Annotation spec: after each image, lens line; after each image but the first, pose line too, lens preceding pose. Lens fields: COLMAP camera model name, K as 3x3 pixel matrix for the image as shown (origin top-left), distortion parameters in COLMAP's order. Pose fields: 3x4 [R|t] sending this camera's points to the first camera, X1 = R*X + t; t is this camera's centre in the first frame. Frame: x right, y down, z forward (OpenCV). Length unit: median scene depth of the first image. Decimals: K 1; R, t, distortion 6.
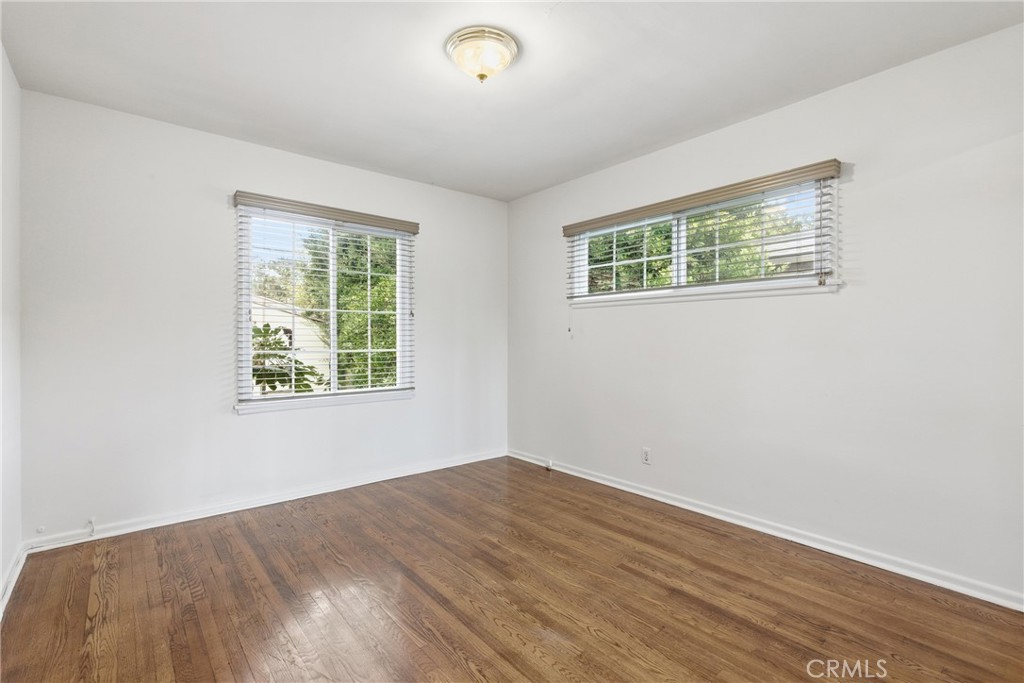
lens RADIAL K [[469.6, 0, 515.8], [0, 469.6, 338.0], [0, 0, 1]] dist [0.003779, 0.001070]
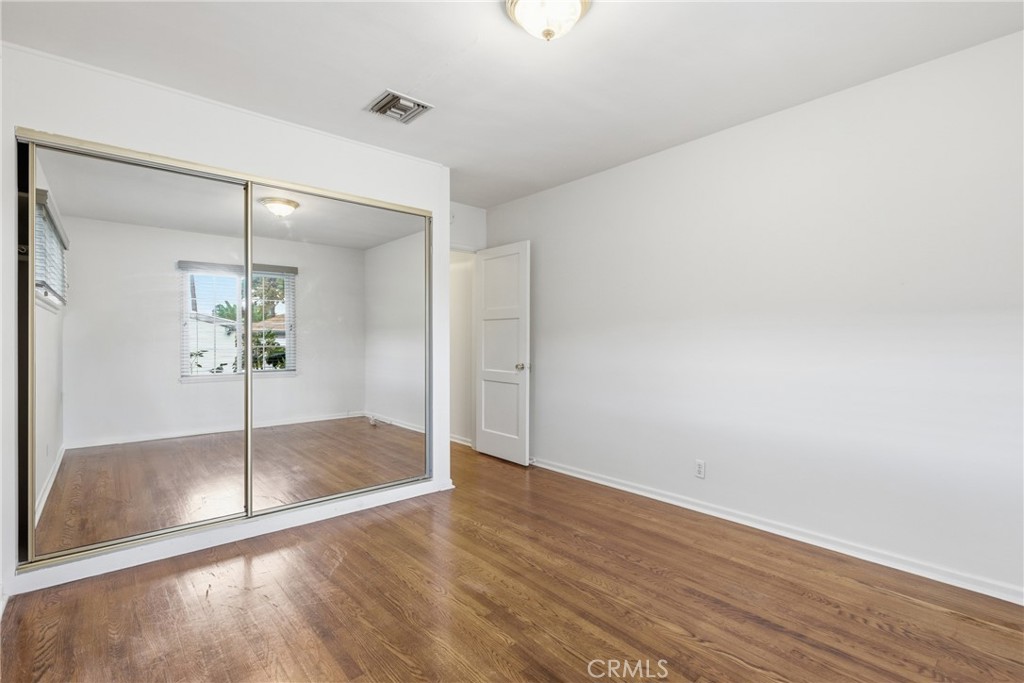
lens RADIAL K [[469.6, 0, 516.6], [0, 469.6, 339.4], [0, 0, 1]] dist [0.003779, 0.001070]
pose [[-0.999610, -0.000118, -0.027928, 0.013050], [-0.000291, 0.999981, 0.006184, -0.005570], [0.027926, 0.006189, -0.999591, 1.992338]]
